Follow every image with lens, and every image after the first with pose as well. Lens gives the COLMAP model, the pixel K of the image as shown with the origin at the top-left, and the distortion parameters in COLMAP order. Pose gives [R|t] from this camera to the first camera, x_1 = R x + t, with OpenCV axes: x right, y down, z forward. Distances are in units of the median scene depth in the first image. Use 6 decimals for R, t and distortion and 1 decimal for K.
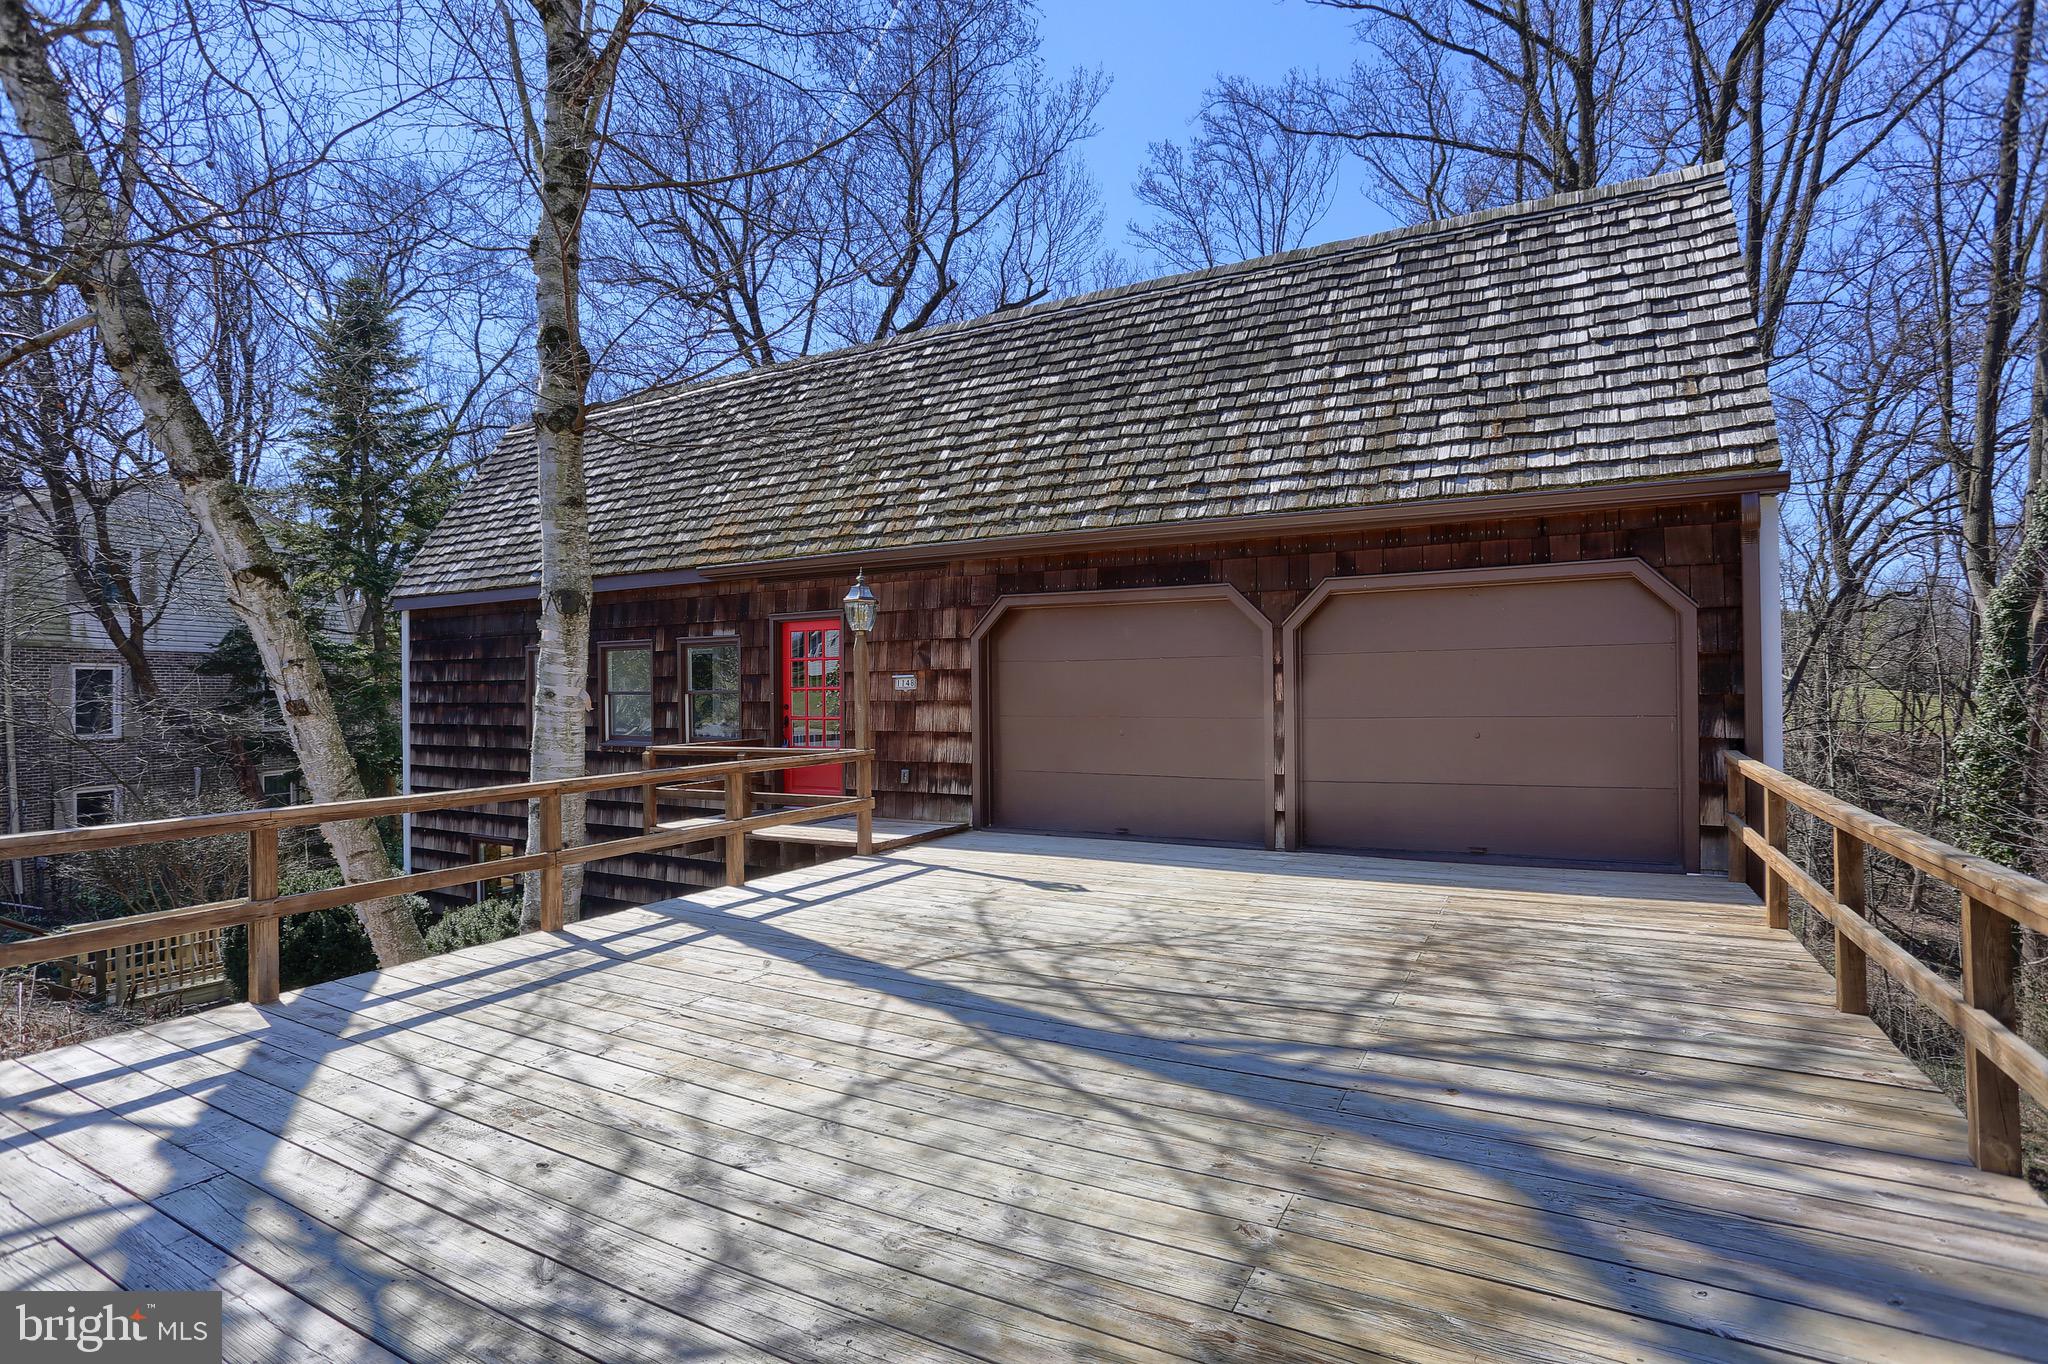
lens RADIAL K [[1004.6, 0, 1023.9], [0, 1004.6, 678.7], [0, 0, 1]] dist [-0.053606, 0.018945]
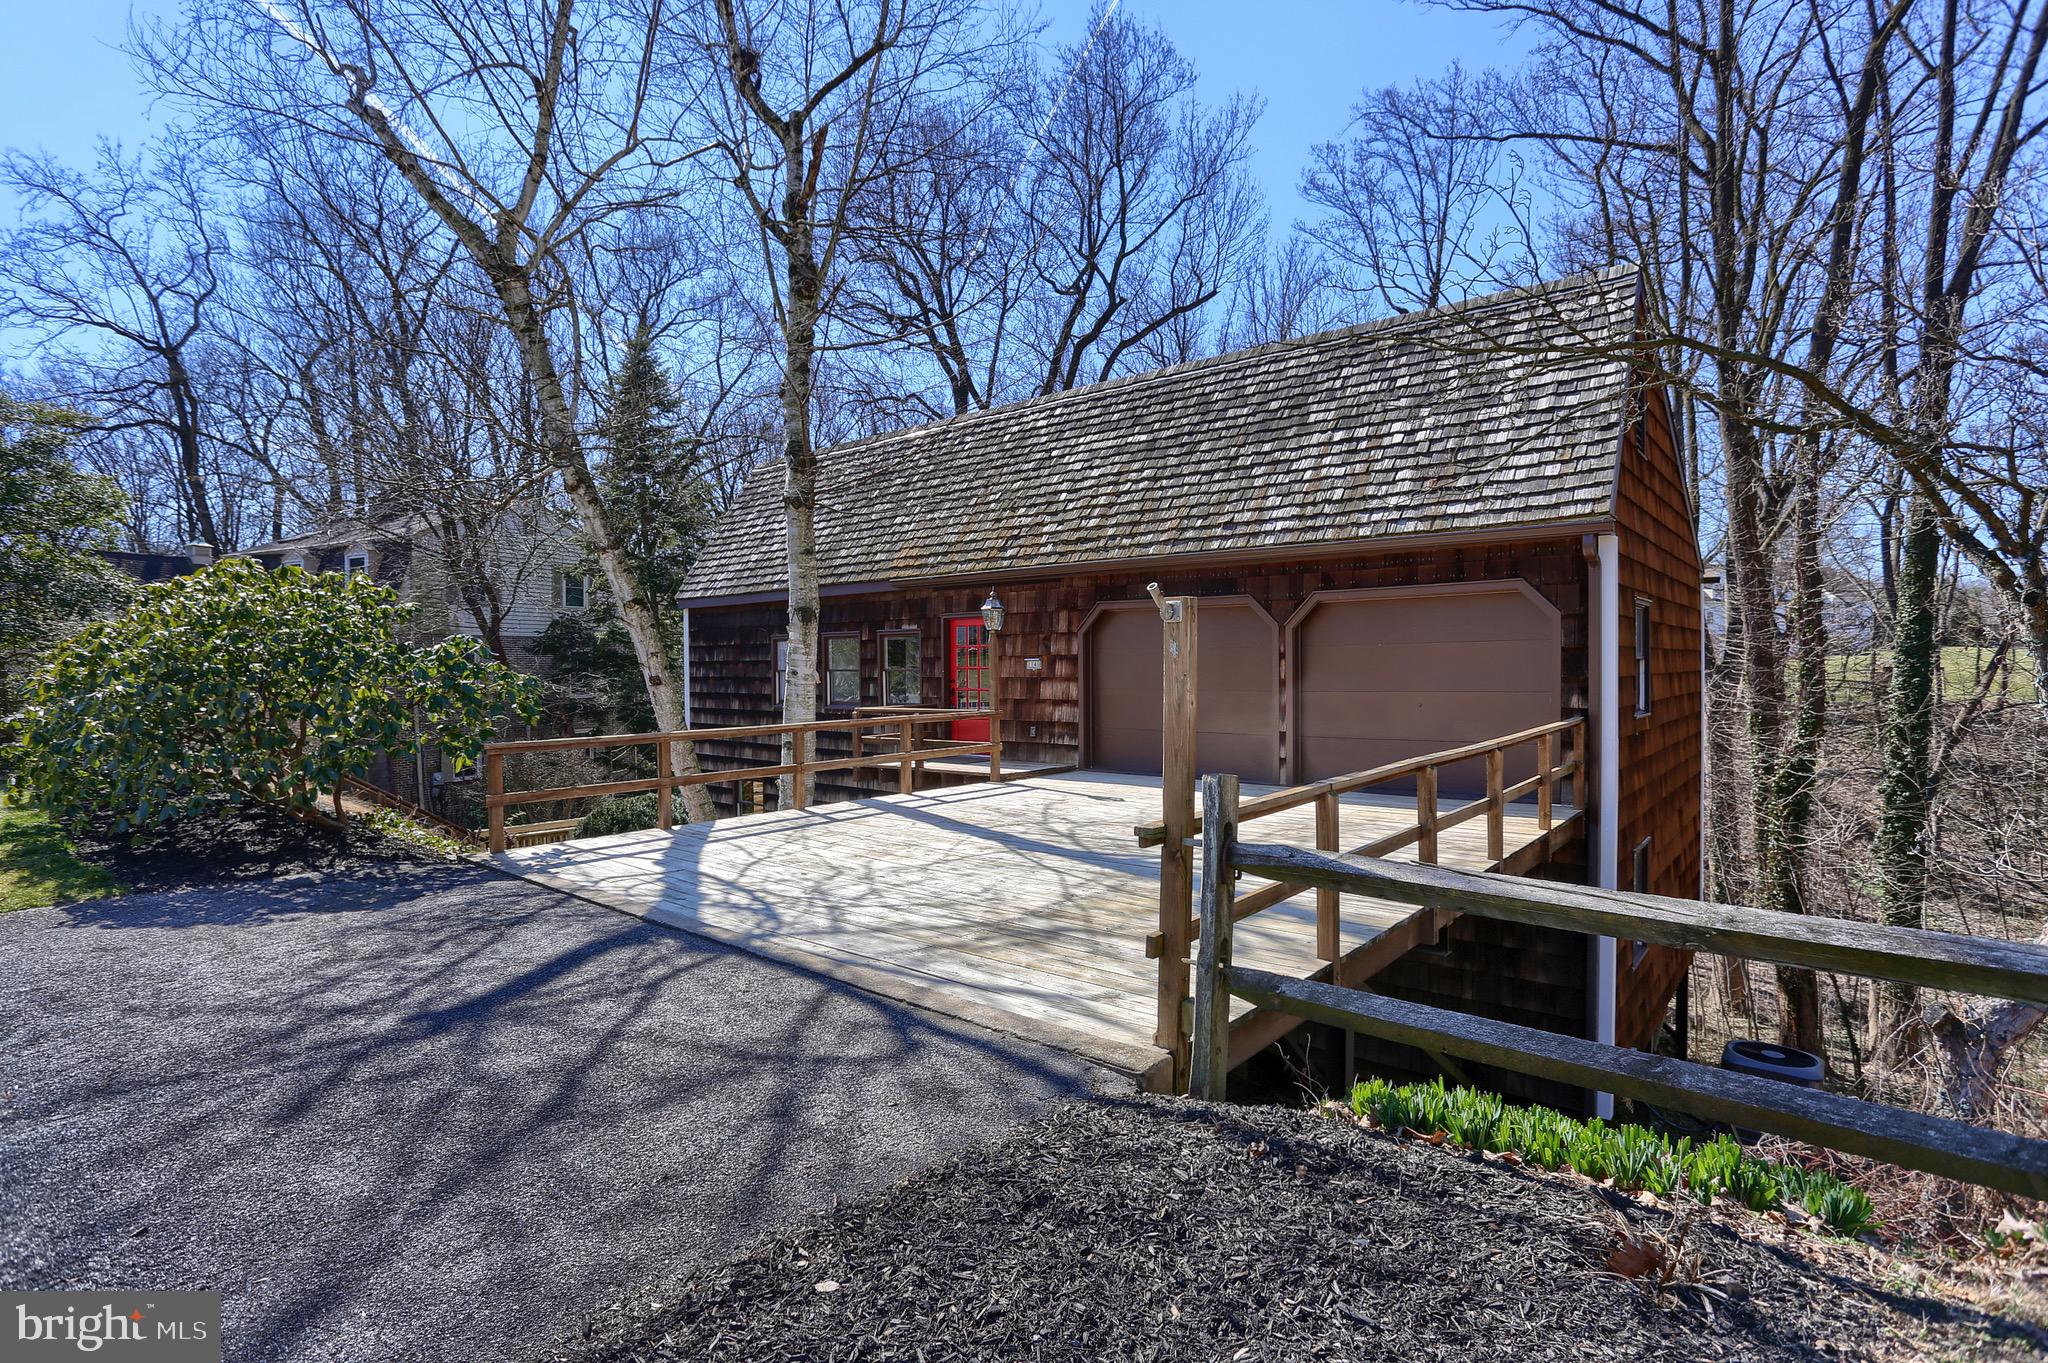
lens RADIAL K [[1004.6, 0, 1029.2], [0, 1004.6, 674.4], [0, 0, 1]] dist [-0.053606, 0.018945]
pose [[0.980370, 0.003708, -0.197134, 0.160862], [0.000522, 0.999771, 0.021402, -0.012425], [0.197168, -0.021085, 0.980143, -0.386799]]
